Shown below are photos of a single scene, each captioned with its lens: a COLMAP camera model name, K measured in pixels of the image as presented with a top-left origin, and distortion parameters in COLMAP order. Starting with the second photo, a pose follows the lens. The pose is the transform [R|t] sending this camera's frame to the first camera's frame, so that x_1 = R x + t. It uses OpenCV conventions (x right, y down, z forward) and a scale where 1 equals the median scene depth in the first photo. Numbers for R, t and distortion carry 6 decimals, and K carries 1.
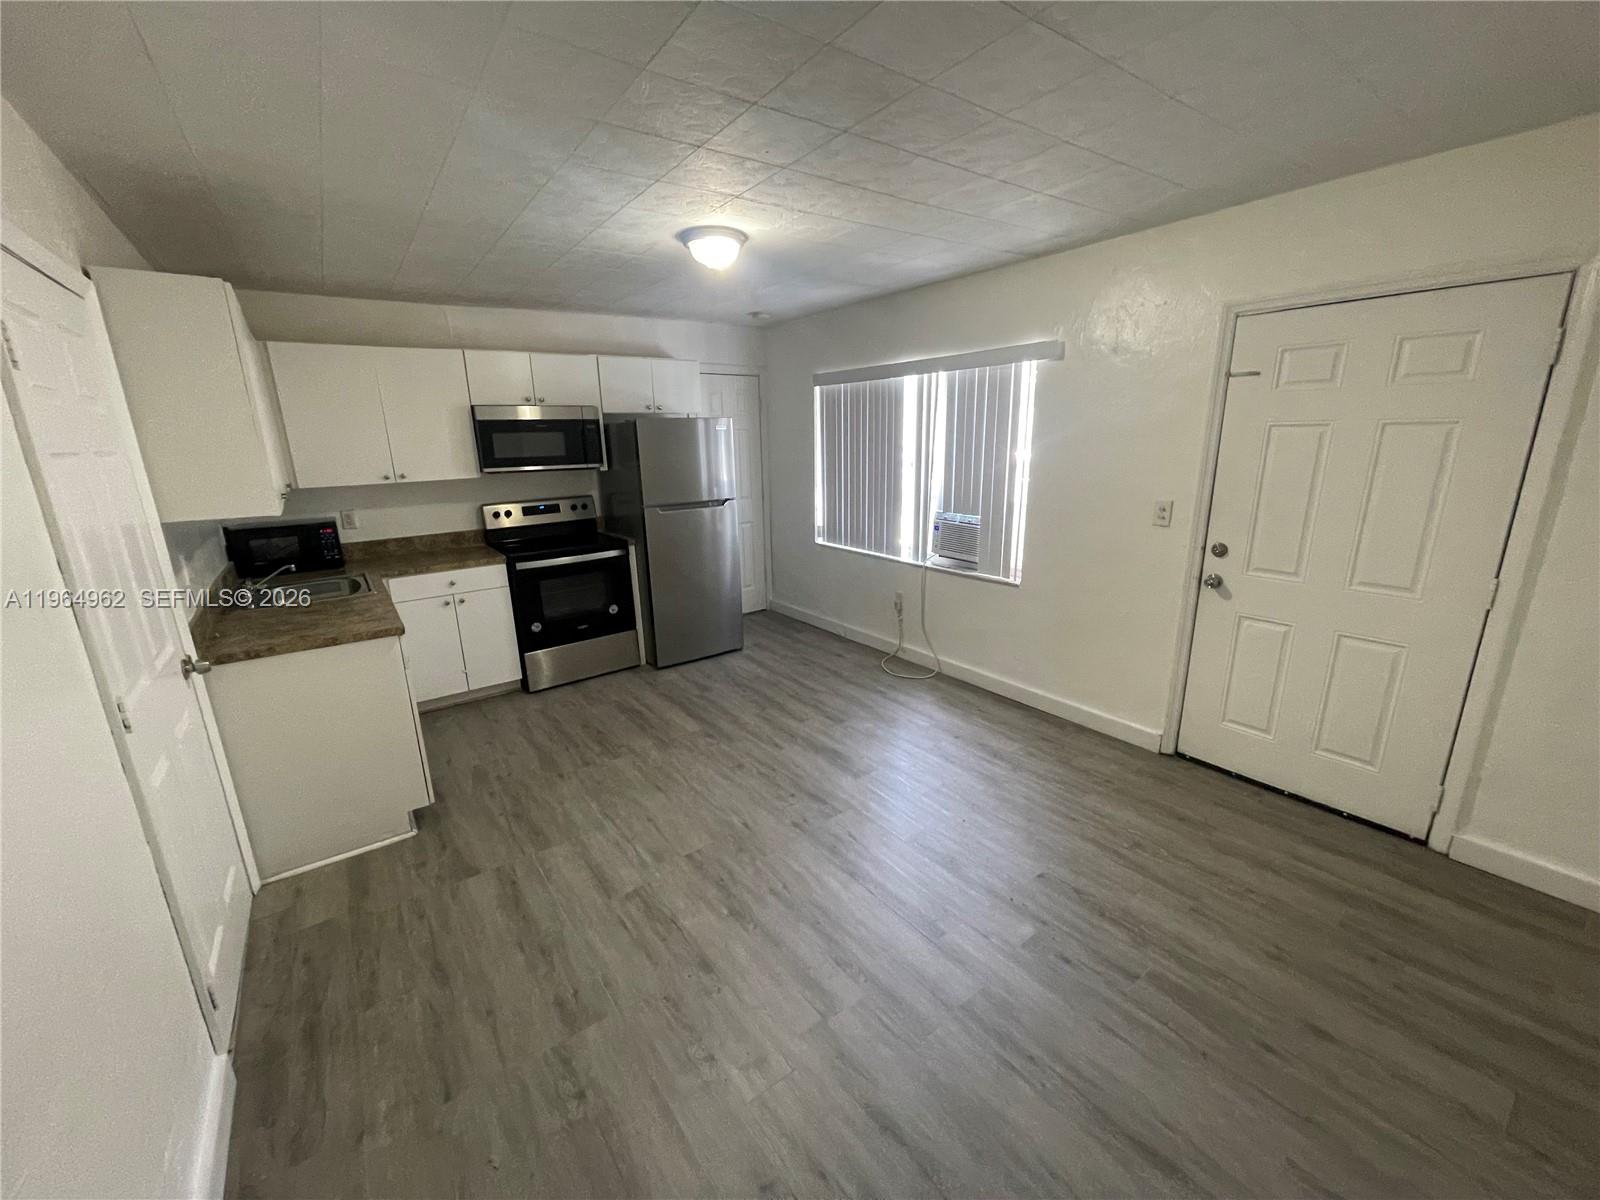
lens RADIAL K [[641.6, 0, 798.1], [0, 641.6, 604.4], [0, 0, 1]] dist [-0.000836, -0.000334]
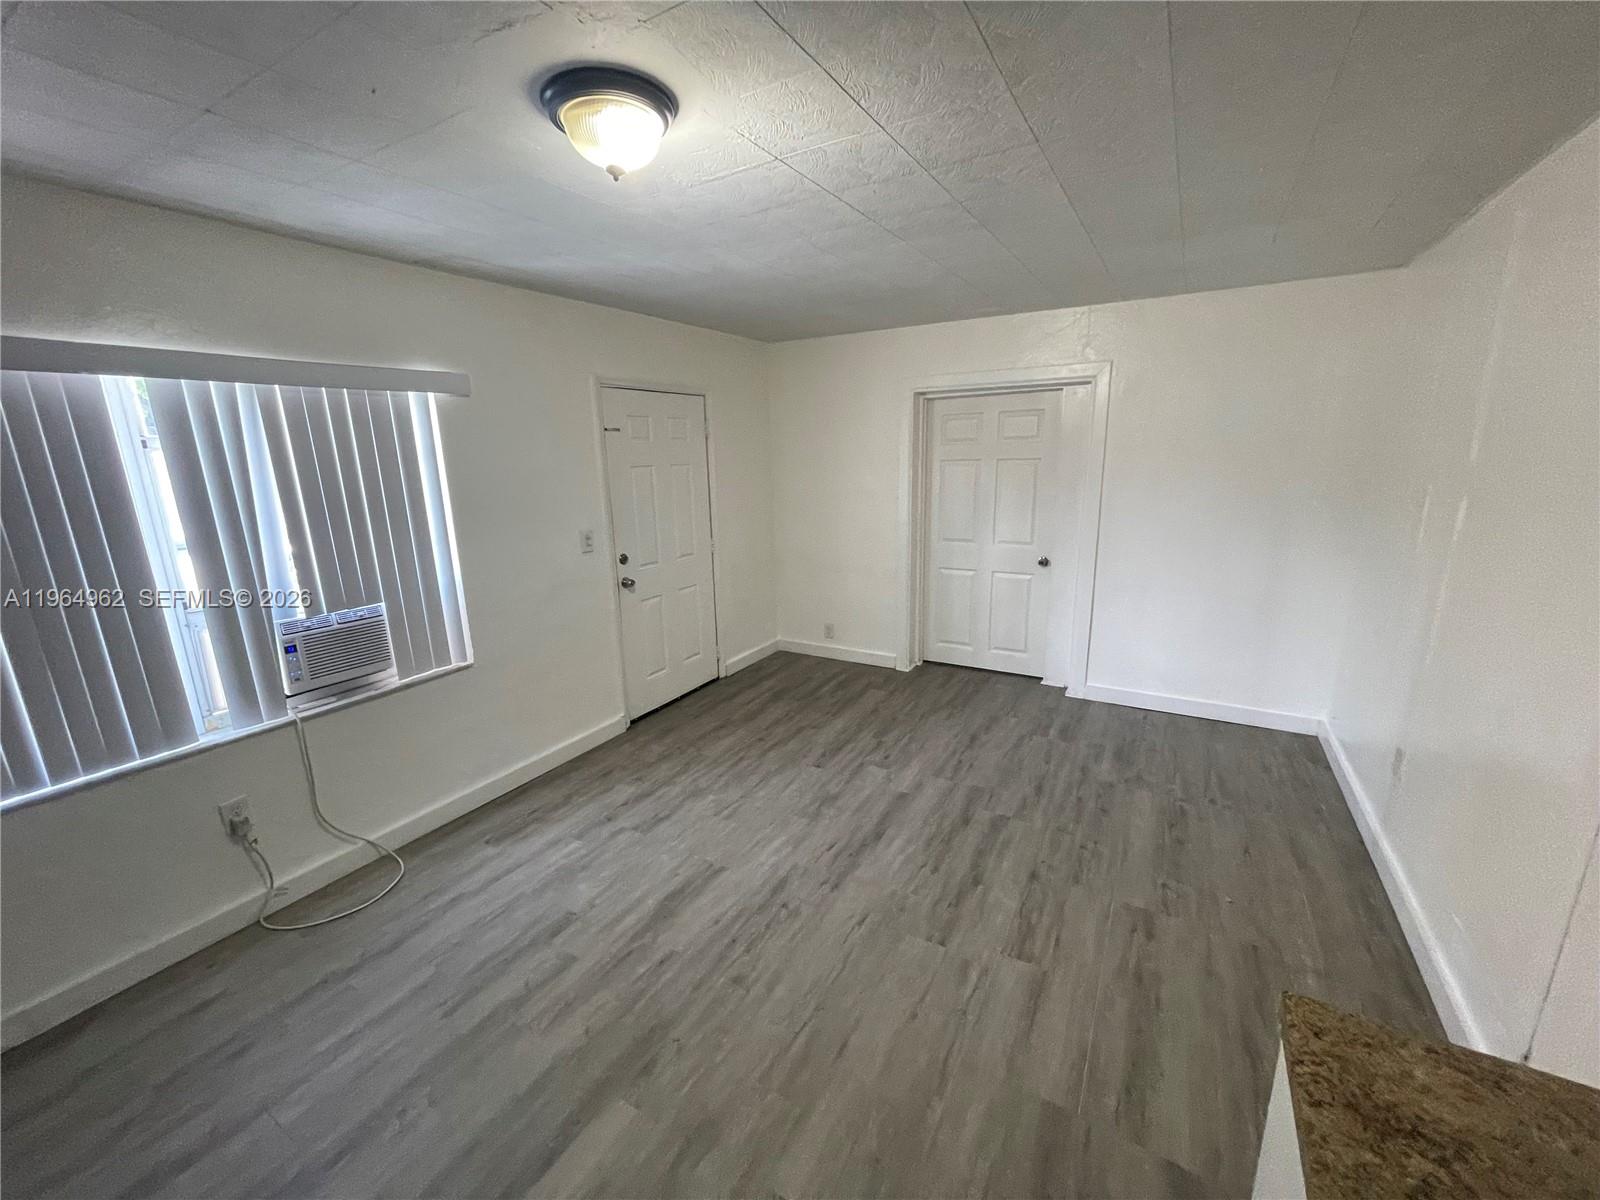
lens RADIAL K [[641.6, 0, 798.4], [0, 641.6, 596.0], [0, 0, 1]] dist [-0.000836, -0.000334]
pose [[-0.393087, -0.175696, 0.902560, -0.531791], [0.270952, 0.915859, 0.296291, -0.234577], [-0.878674, 0.361018, -0.312407, 0.847496]]
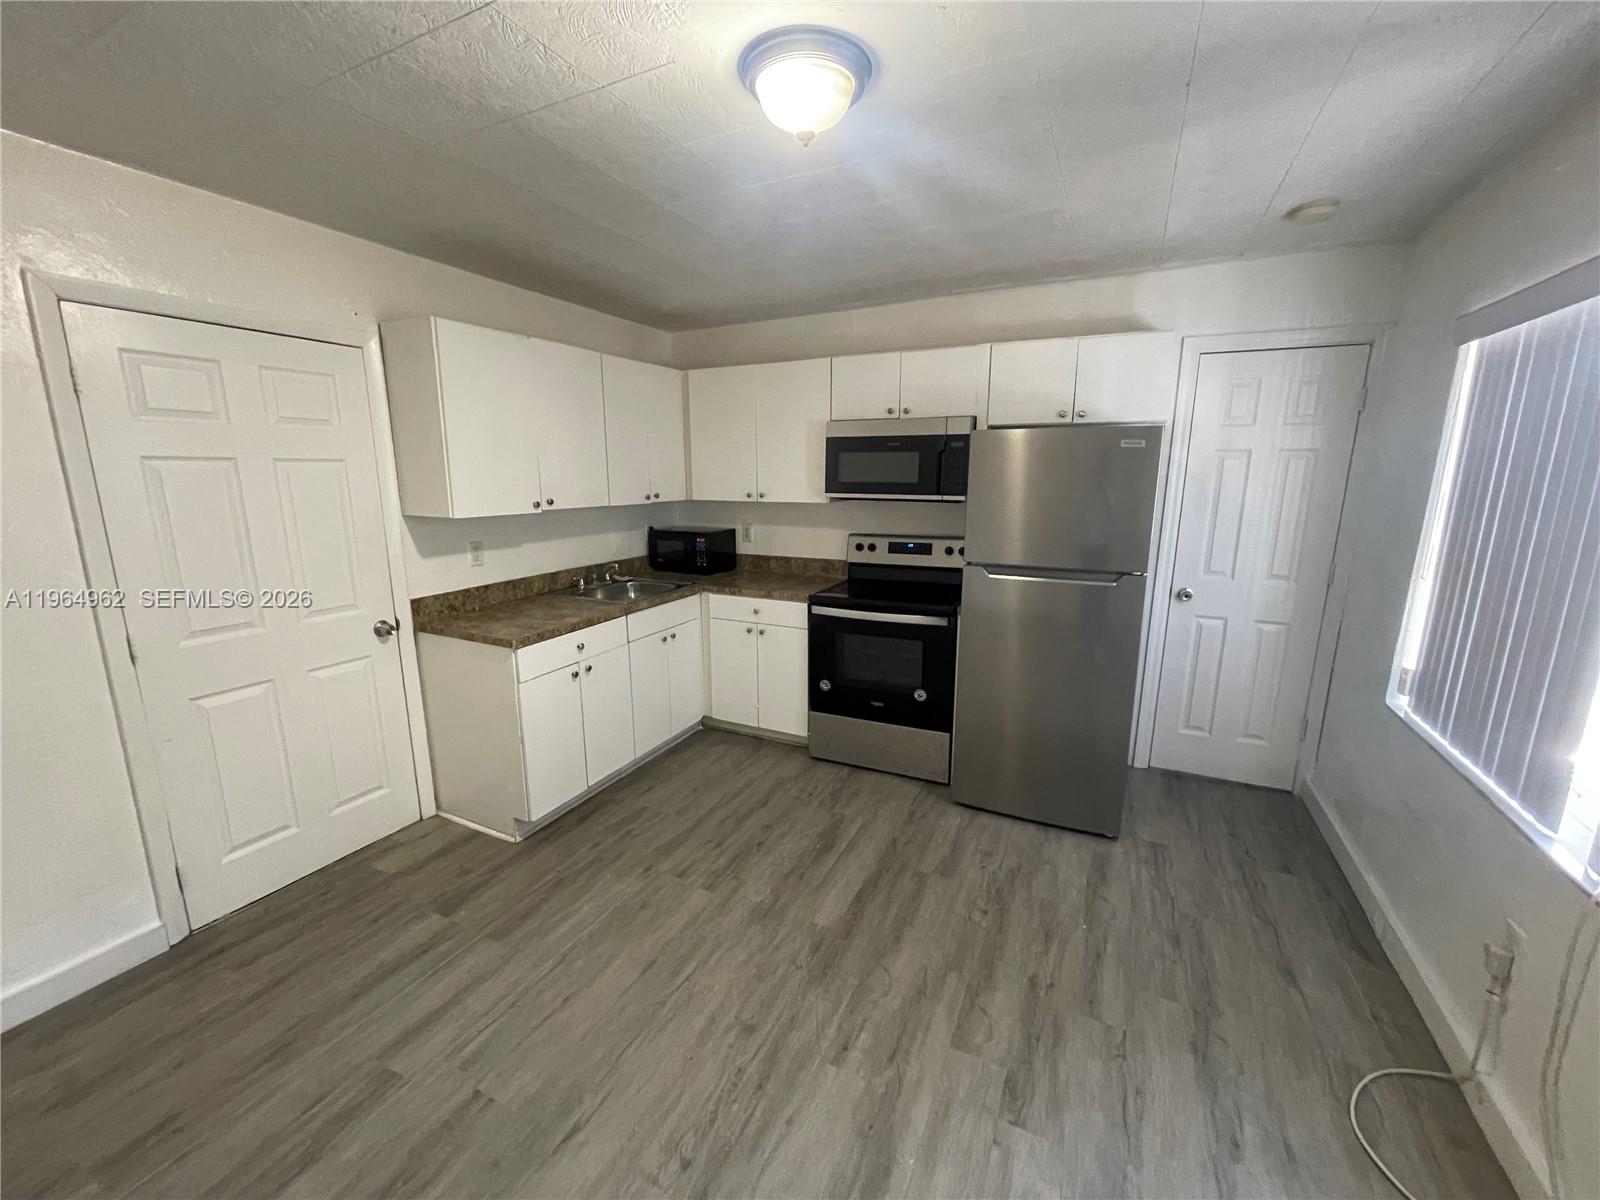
lens RADIAL K [[641.6, 0, 799.1], [0, 641.6, 605.4], [0, 0, 1]] dist [-0.000836, -0.000334]
pose [[0.460939, 0.207385, -0.862860, 0.286150], [-0.240427, 0.965130, 0.103530, -0.150938], [0.854242, 0.159733, 0.494727, 0.585776]]
